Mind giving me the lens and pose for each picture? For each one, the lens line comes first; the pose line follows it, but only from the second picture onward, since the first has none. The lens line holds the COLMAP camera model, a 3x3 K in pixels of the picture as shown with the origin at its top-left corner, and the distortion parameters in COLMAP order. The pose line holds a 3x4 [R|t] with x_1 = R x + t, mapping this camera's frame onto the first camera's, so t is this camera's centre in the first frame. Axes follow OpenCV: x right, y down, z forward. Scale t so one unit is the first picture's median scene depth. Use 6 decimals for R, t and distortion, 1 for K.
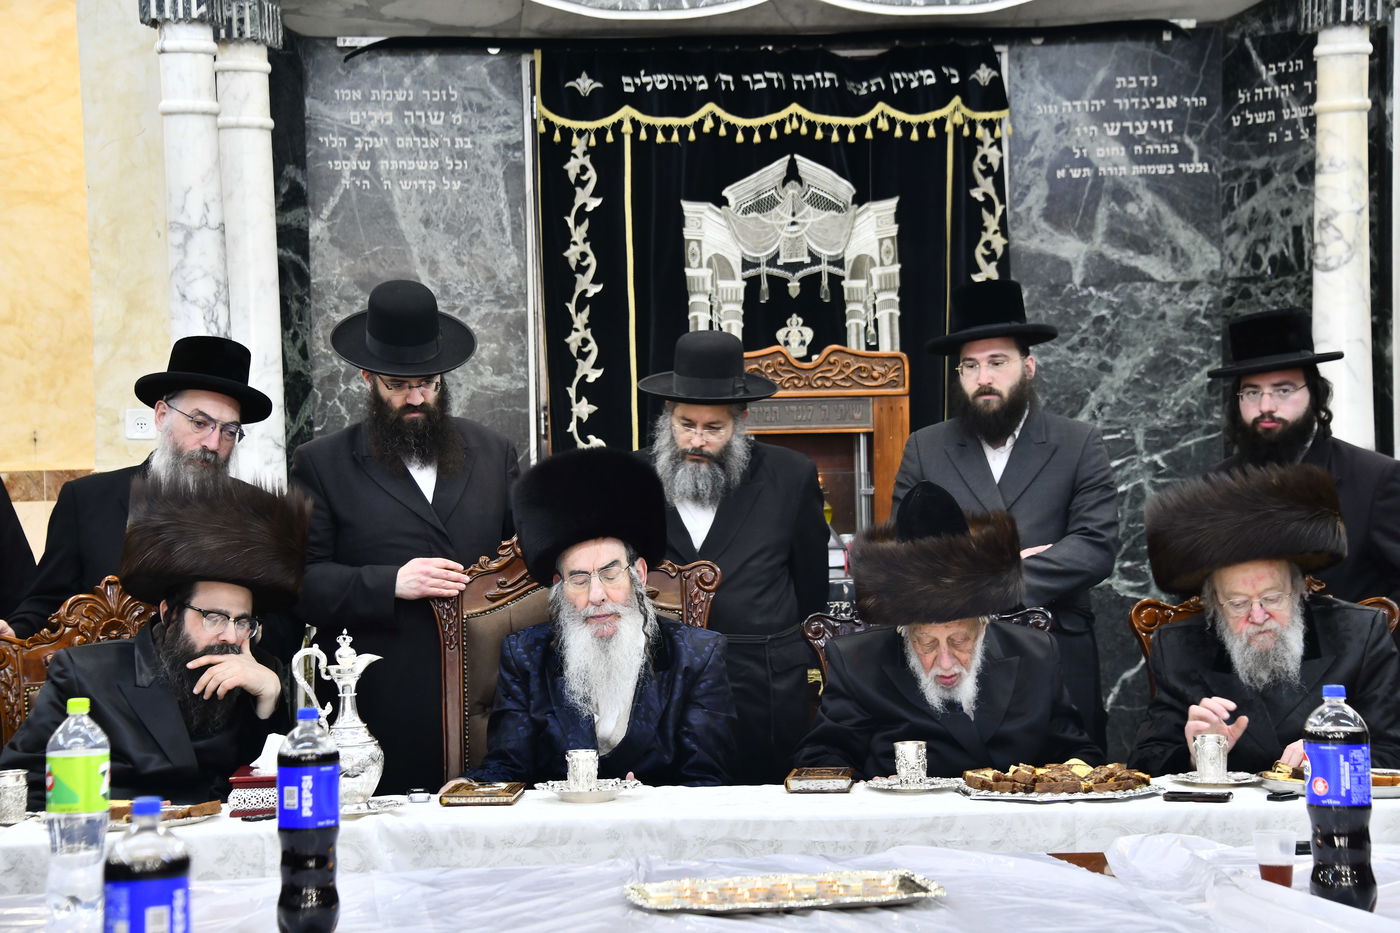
lens RADIAL K [[3448.5, 0, 704.3], [0, 3448.5, 491.9], [0, 0, 1]] dist [0.804642, 0.945666]
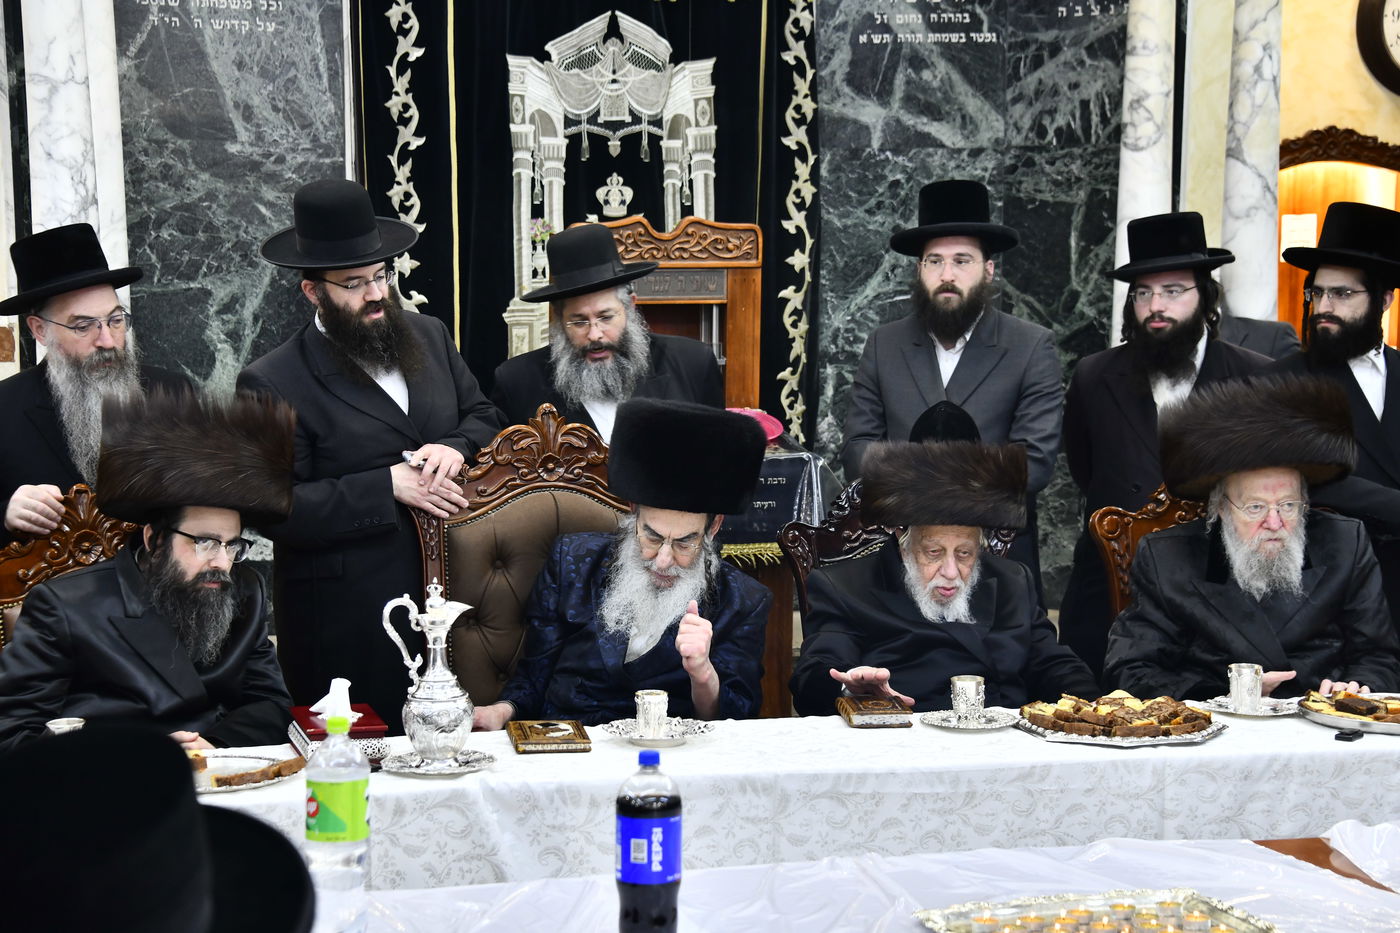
lens RADIAL K [[3088.7, 0, 707.7], [0, 3088.7, 492.5], [0, 0, 1]] dist [0.646905, 0.824484]
pose [[0.979399, 0.001277, 0.201931, -0.130567], [-0.019345, 0.995974, 0.087530, -0.038672], [-0.201006, -0.089633, 0.975481, 0.101548]]
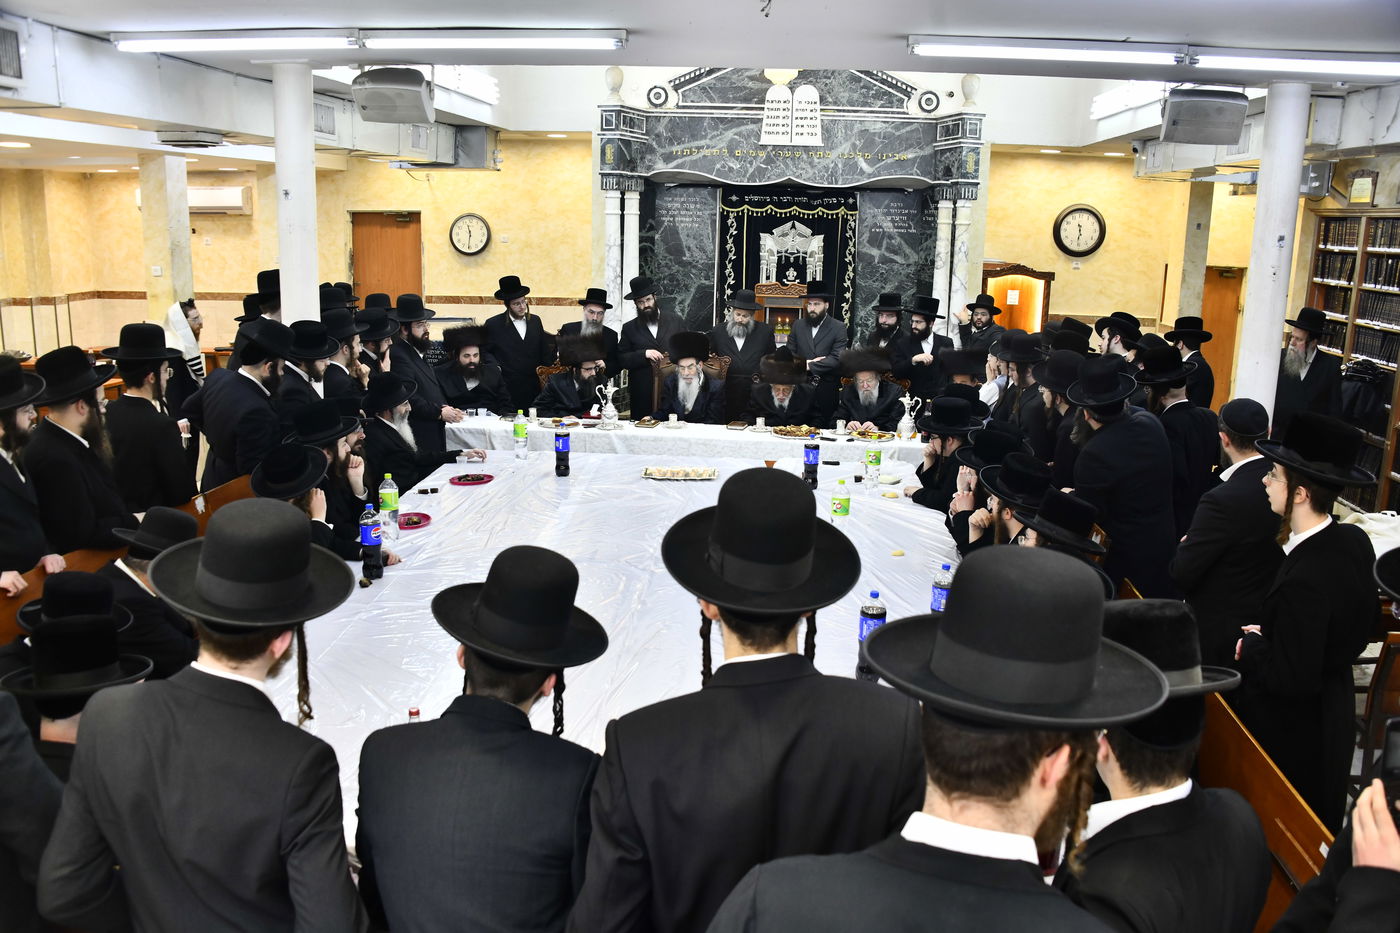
lens RADIAL K [[1128.7, 0, 705.5], [0, 1128.7, 488.9], [0, 0, 1]] dist [-0.143011, 0.081862]
pose [[0.985025, 0.082096, -0.151609, 0.128782], [-0.046706, 0.973535, 0.223716, -0.082530], [0.165962, -0.213284, 0.962791, -0.131302]]
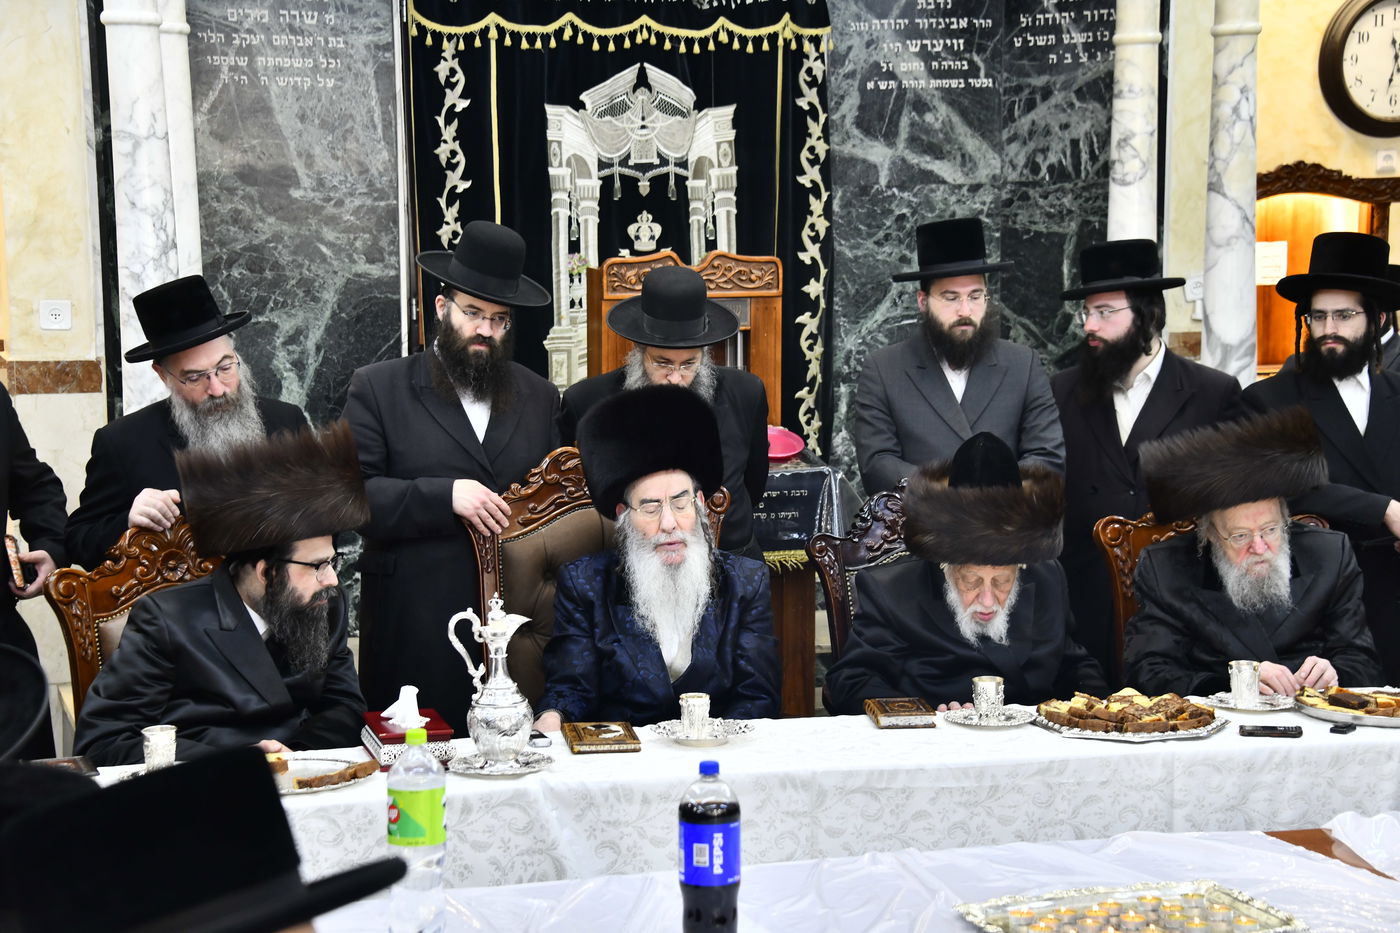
lens RADIAL K [[2798.1, 0, 705.5], [0, 2798.1, 491.4], [0, 0, 1]] dist [0.533603, 0.501637]
pose [[0.979770, -0.009654, 0.199892, -0.134629], [-0.008034, 0.996133, 0.087490, -0.041104], [-0.199964, -0.087326, 0.975904, 0.116350]]
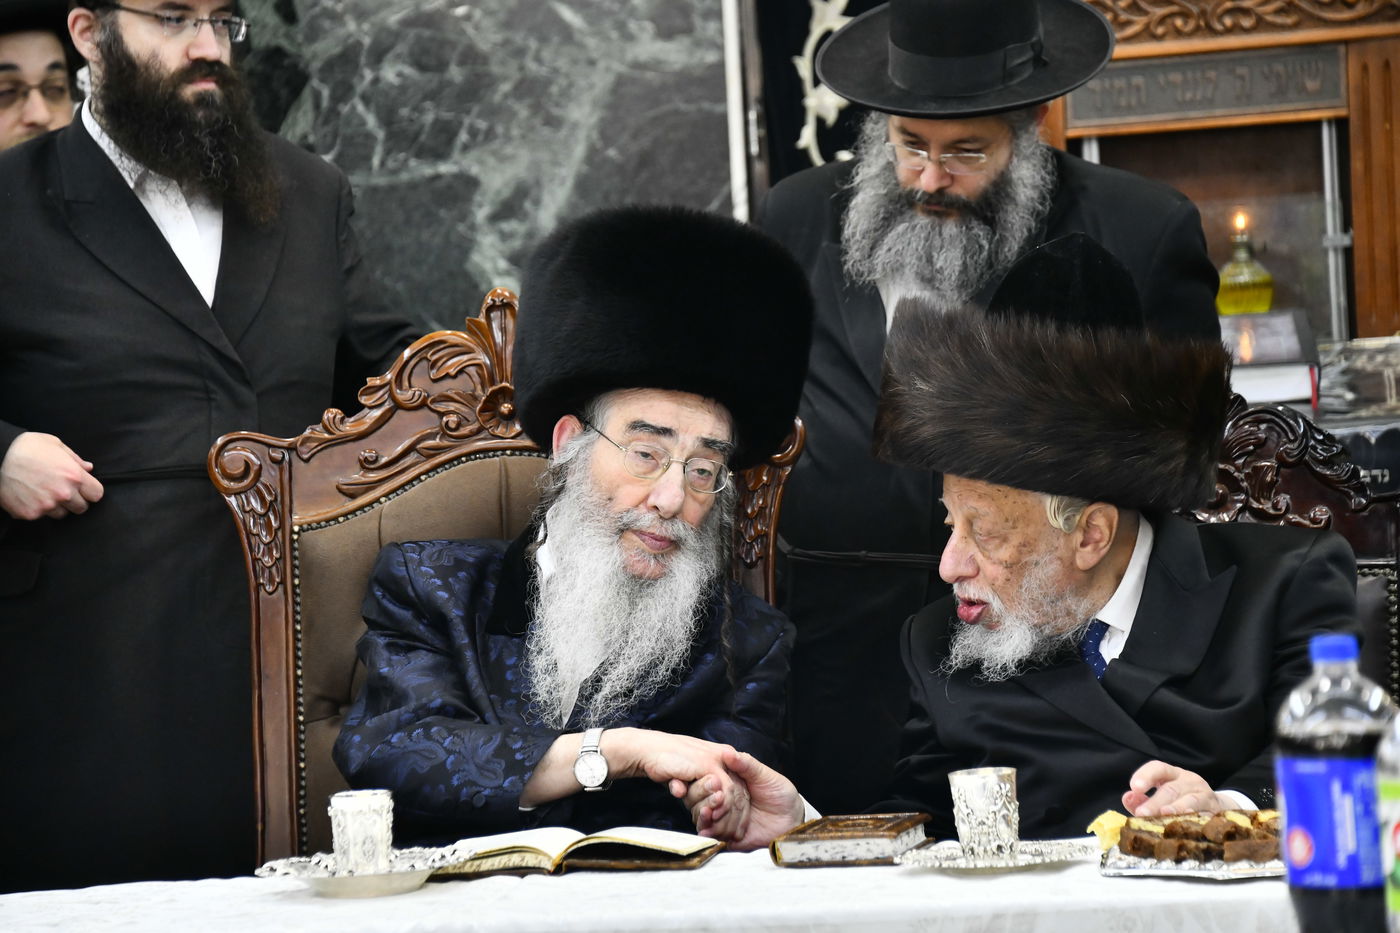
lens RADIAL K [[6624.6, 0, 692.6], [0, 6624.6, 490.4], [0, 0, 1]] dist [2.219605, 18.020755]
pose [[0.979271, -0.029775, -0.200353, 0.138801], [0.036917, 0.998806, 0.032009, 0.000936], [0.199161, -0.038742, 0.979201, 0.040662]]
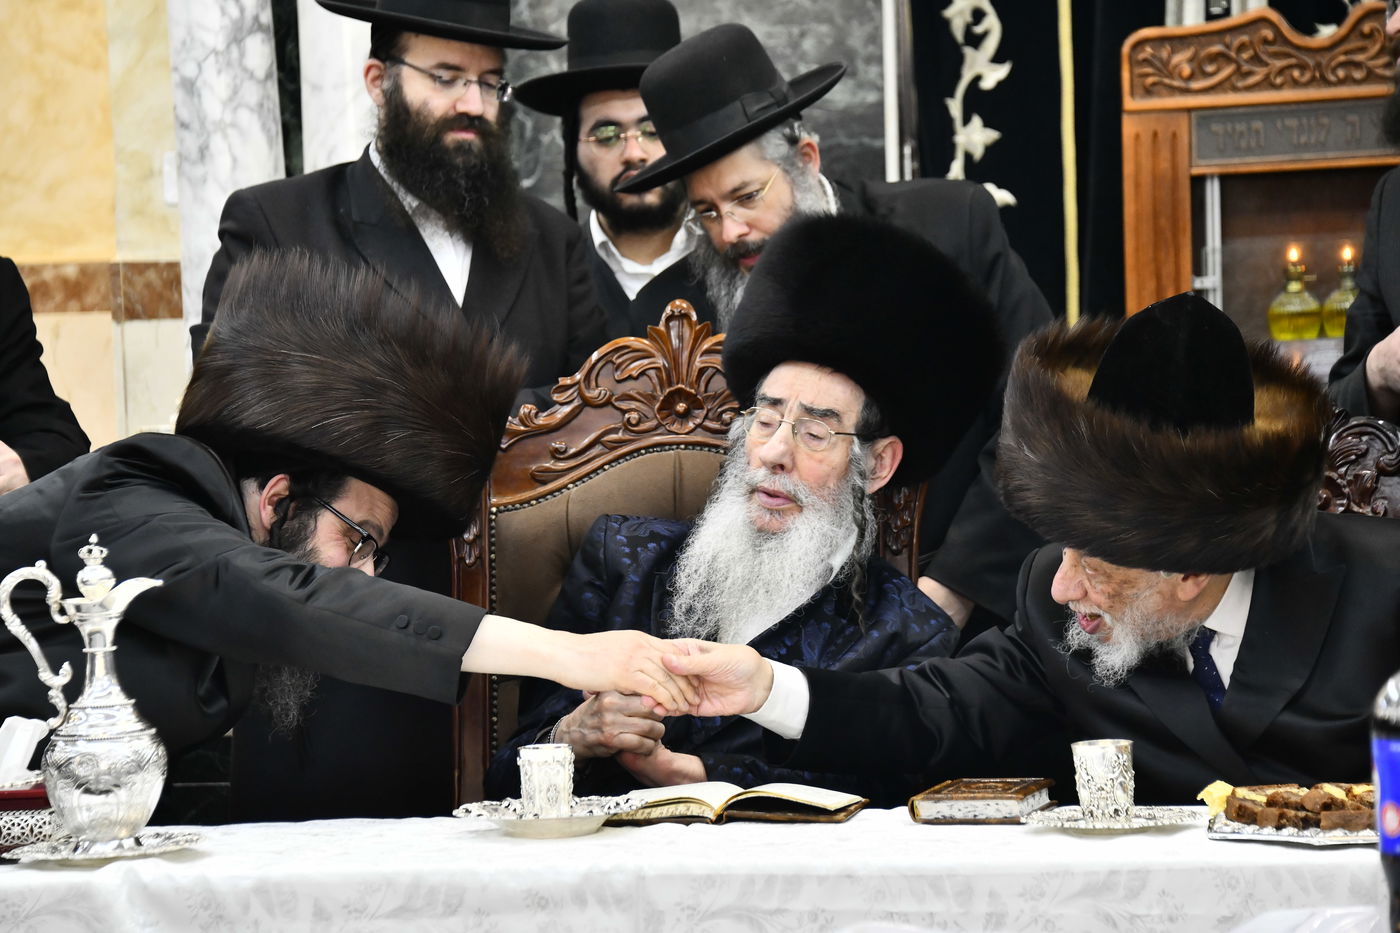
lens RADIAL K [[5891.6, 0, 701.5], [0, 5891.6, 498.0], [0, 0, 1]] dist [1.600314, 22.918863]
pose [[0.974649, -0.006379, -0.223650, 0.137620], [0.014404, 0.999309, 0.034269, 0.000825], [0.223277, -0.036622, 0.974067, 0.043973]]
